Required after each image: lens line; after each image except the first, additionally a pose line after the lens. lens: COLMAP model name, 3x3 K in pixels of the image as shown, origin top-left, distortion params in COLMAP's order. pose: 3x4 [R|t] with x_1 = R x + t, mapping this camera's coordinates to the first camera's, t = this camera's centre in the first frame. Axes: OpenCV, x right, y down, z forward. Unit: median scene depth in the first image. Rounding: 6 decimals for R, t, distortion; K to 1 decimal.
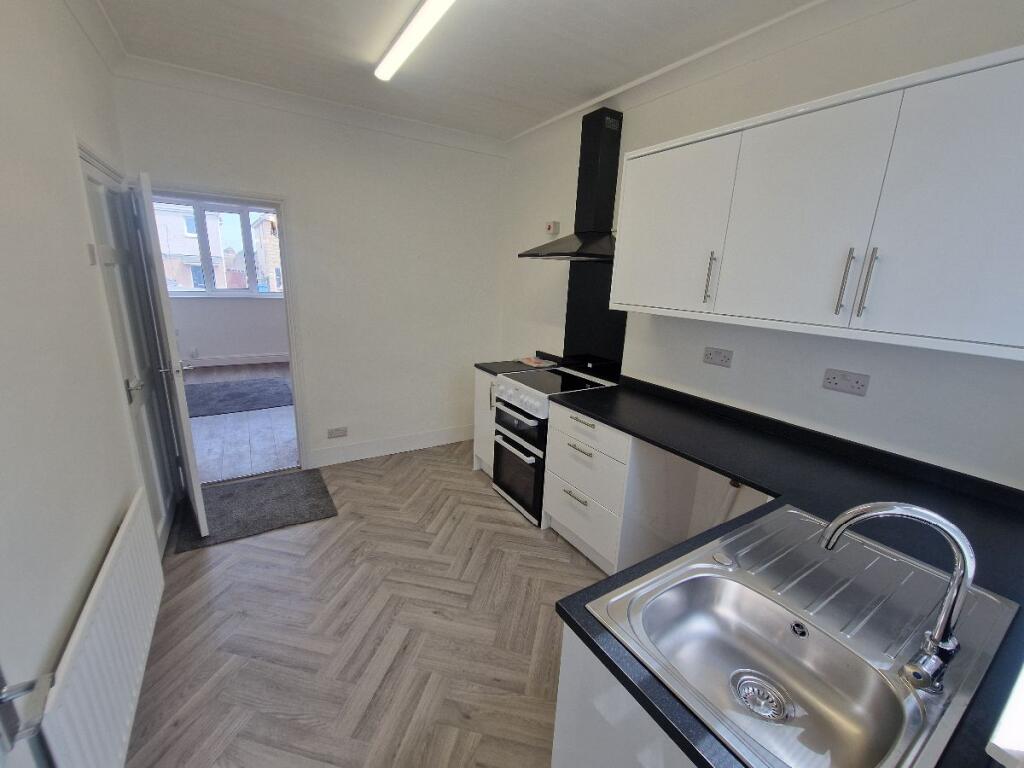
lens RADIAL K [[419.5, 0, 513.2], [0, 419.5, 386.9], [0, 0, 1]] dist [-0.001561, 0.000030]
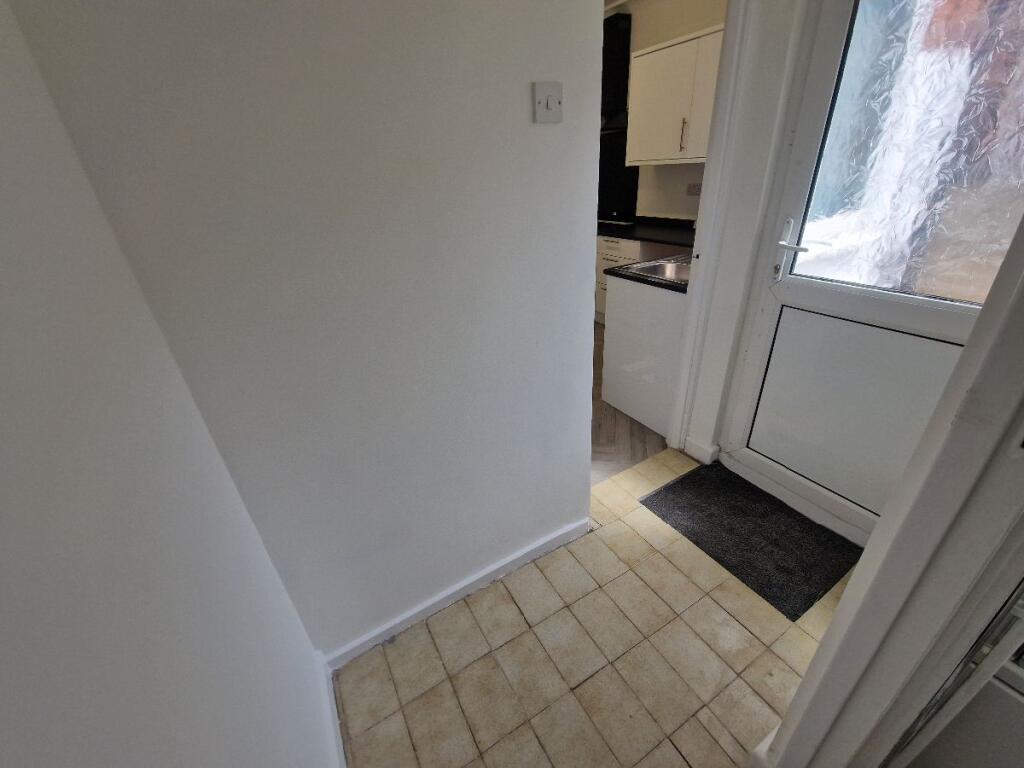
lens RADIAL K [[419.5, 0, 513.2], [0, 419.5, 386.9], [0, 0, 1]] dist [-0.001561, 0.000030]
pose [[0.994278, -0.077477, -0.073540, -0.137012], [0.093522, 0.964029, 0.248801, 0.188706], [0.051619, -0.254255, 0.965759, -0.748982]]
